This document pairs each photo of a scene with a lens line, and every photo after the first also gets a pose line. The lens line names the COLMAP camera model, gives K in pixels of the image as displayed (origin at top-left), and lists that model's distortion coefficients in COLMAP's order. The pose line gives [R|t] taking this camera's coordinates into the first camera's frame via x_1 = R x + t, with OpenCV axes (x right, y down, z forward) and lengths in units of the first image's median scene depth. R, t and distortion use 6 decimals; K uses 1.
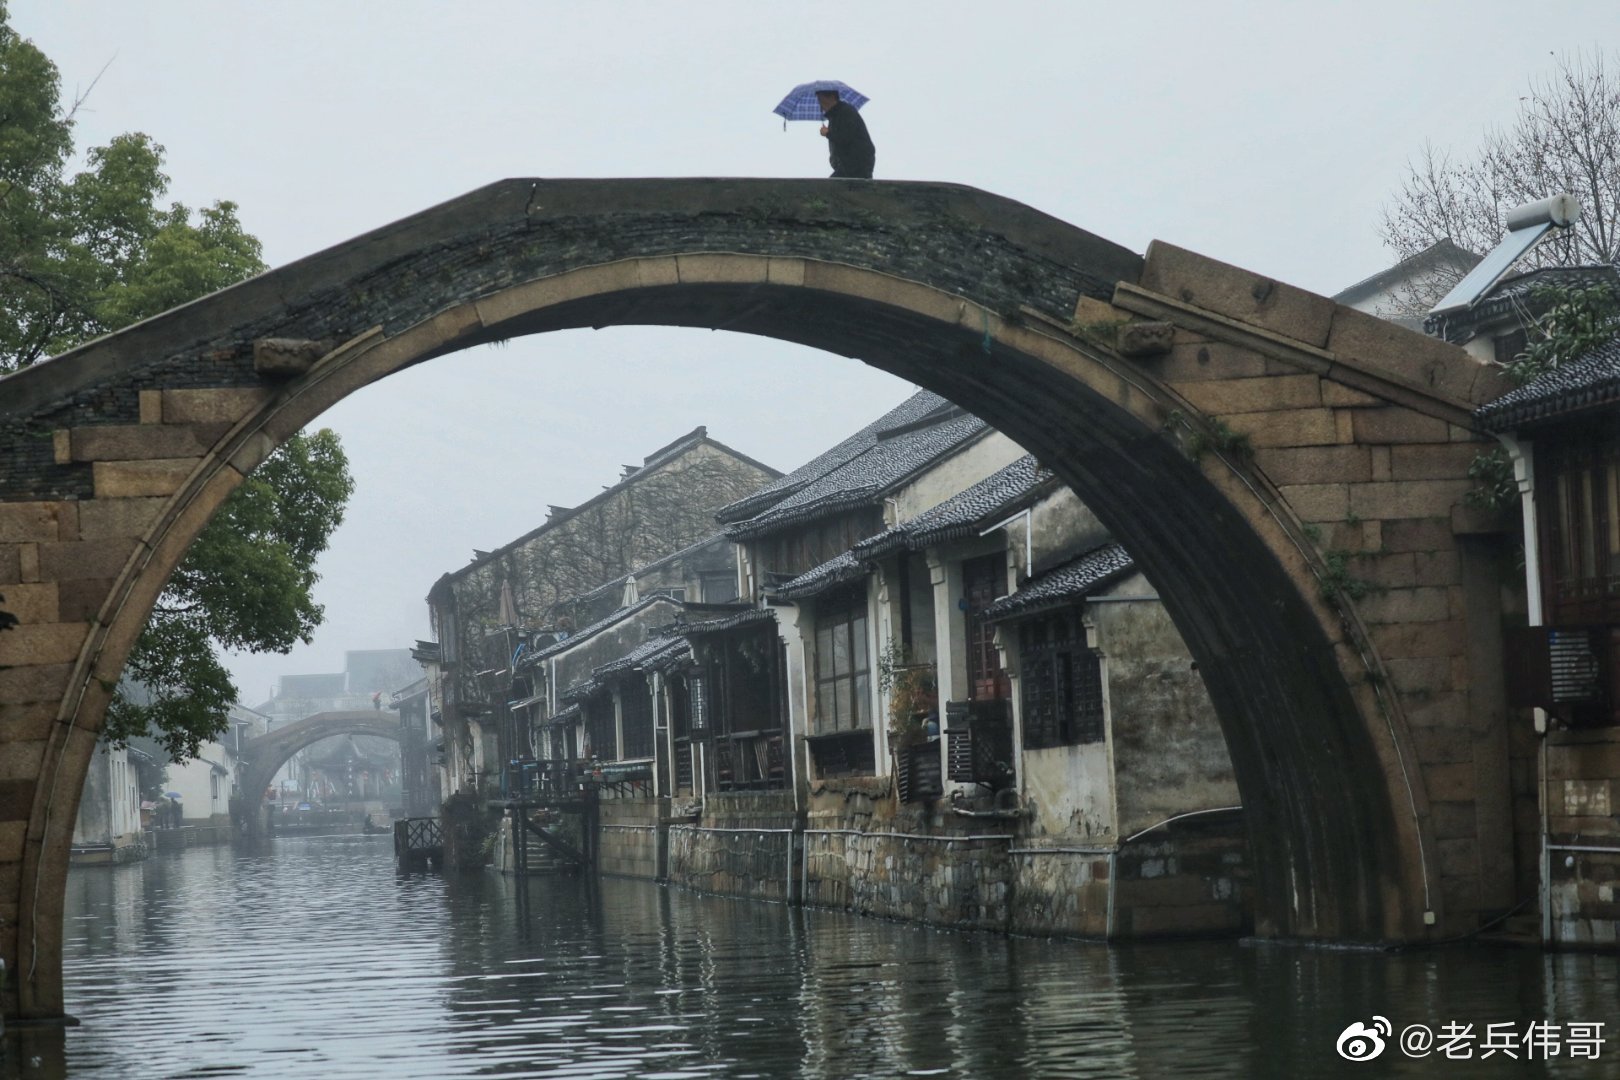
lens RADIAL K [[4416.4, 0, 810.0], [0, 4416.4, 540.0], [0, 0, 1]] dist [-0.236751, -0.888368]
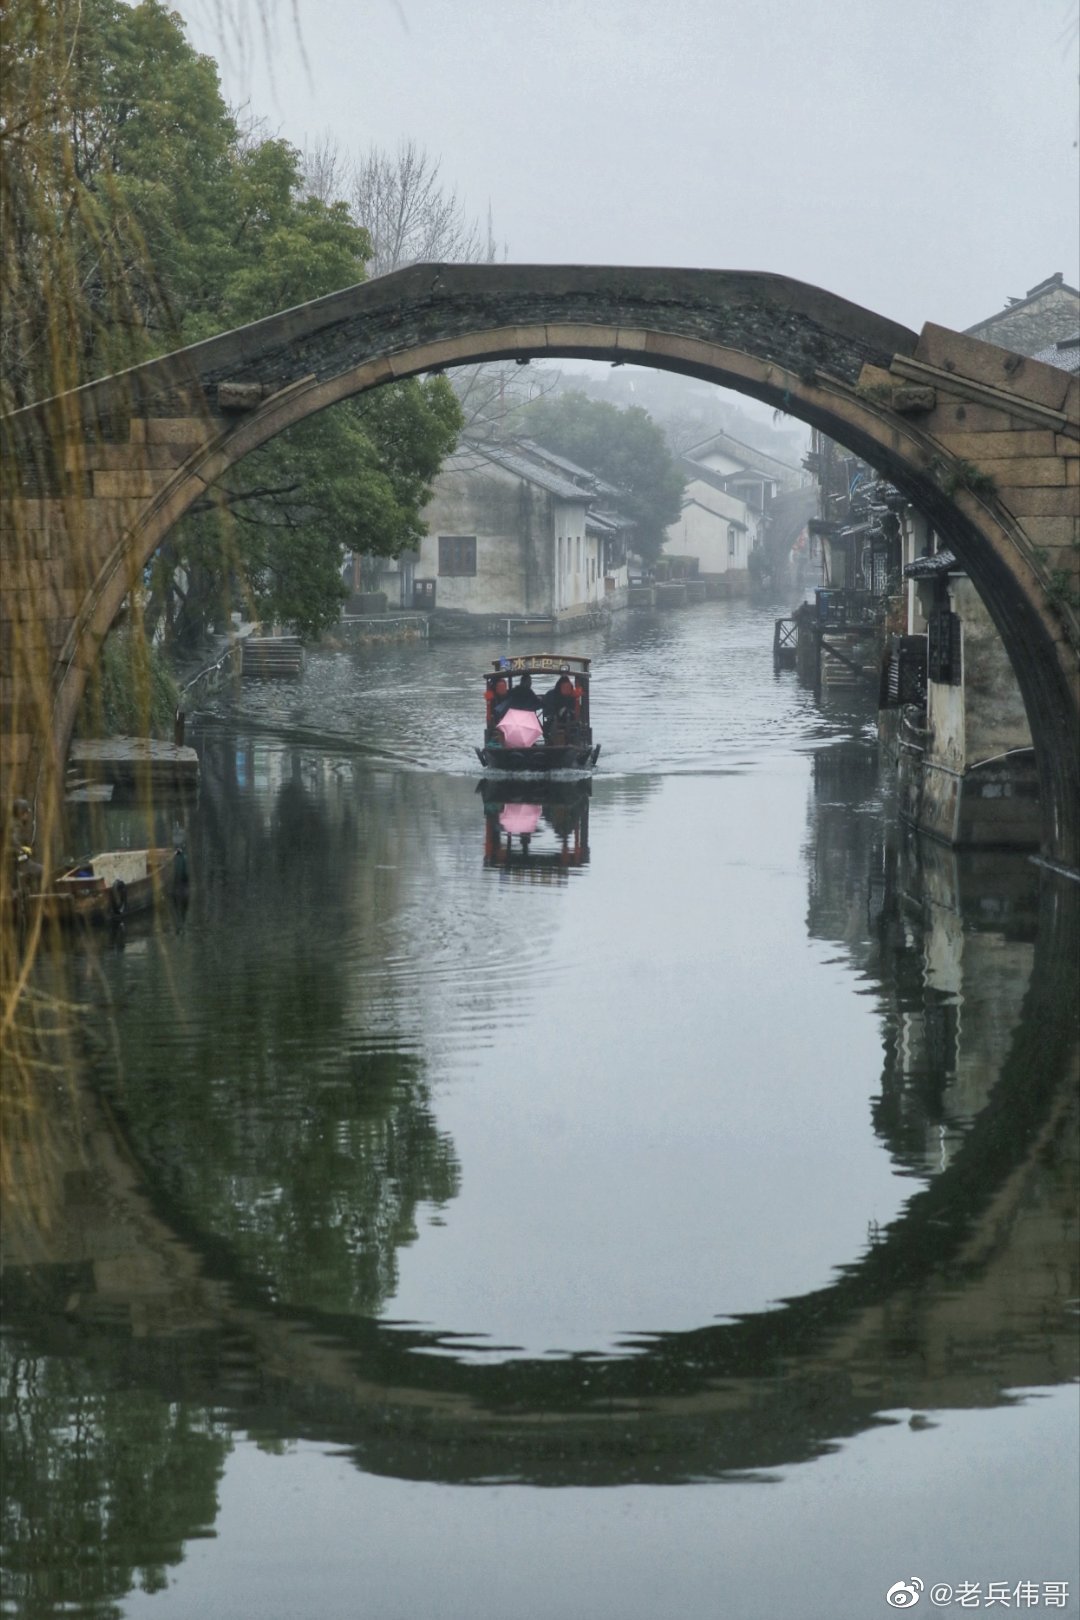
lens RADIAL K [[4416.4, 0, 540.0], [0, 4416.4, 810.0], [0, 0, 1]] dist [-0.236751, -0.888368]
pose [[0.980416, 0.060298, -0.187478, 0.216584], [-0.037584, 0.991765, 0.122434, -0.079586], [0.193317, -0.112990, 0.974609, -0.287011]]
